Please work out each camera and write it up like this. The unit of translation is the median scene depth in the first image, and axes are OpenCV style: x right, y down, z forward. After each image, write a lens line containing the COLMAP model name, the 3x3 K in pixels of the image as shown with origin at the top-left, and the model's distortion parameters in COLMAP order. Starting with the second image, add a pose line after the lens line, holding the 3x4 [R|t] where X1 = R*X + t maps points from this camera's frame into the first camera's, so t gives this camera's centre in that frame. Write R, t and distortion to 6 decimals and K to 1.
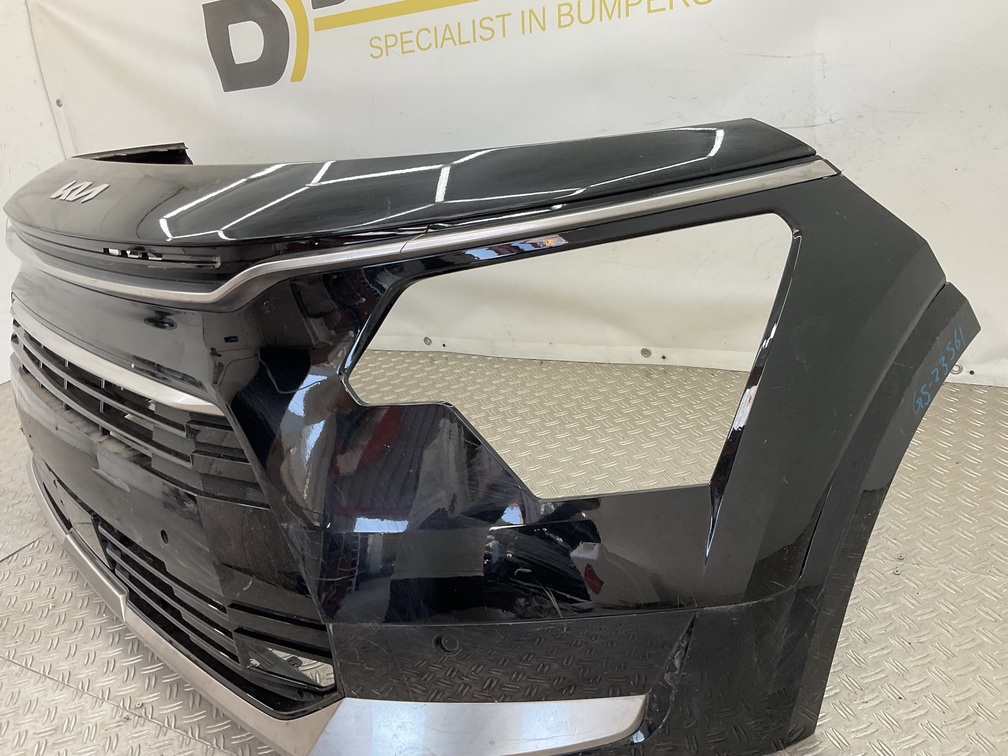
lens RADIAL K [[848.3, 0, 478.2], [0, 848.3, 380.3], [0, 0, 1]] dist [0.080083, -0.142890]
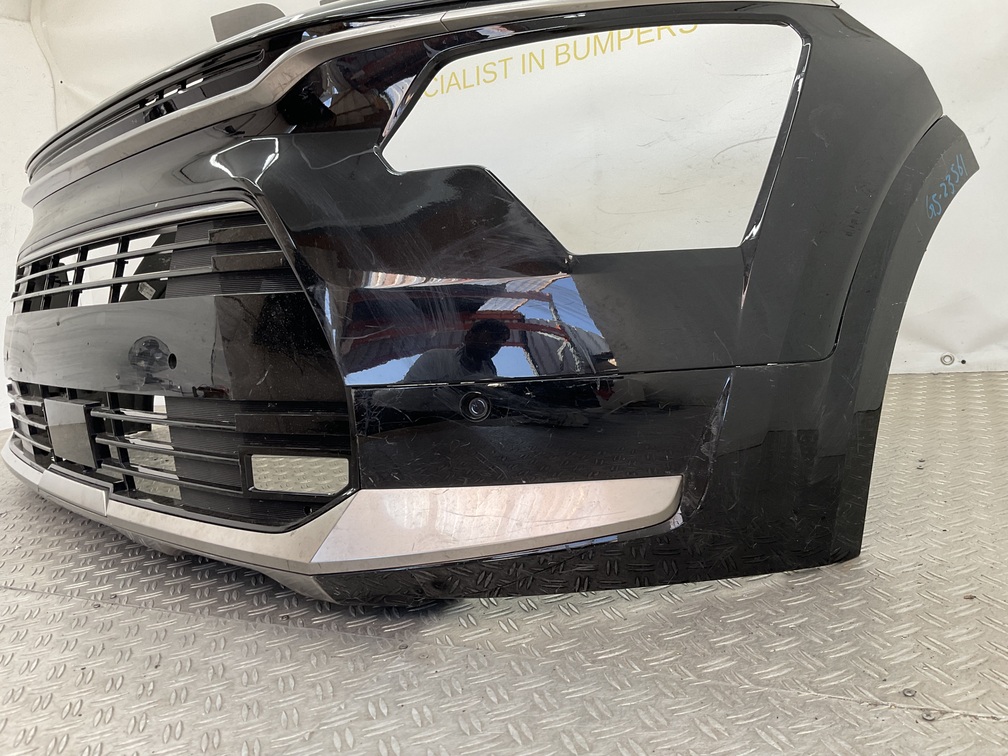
lens RADIAL K [[848.3, 0, 482.2], [0, 848.3, 374.0], [0, 0, 1]] dist [0.080083, -0.142890]
pose [[0.999085, 0.024909, 0.034774, -0.058376], [-0.015911, 0.971034, -0.238411, 0.467029], [-0.039705, 0.237639, 0.970542, 0.063686]]
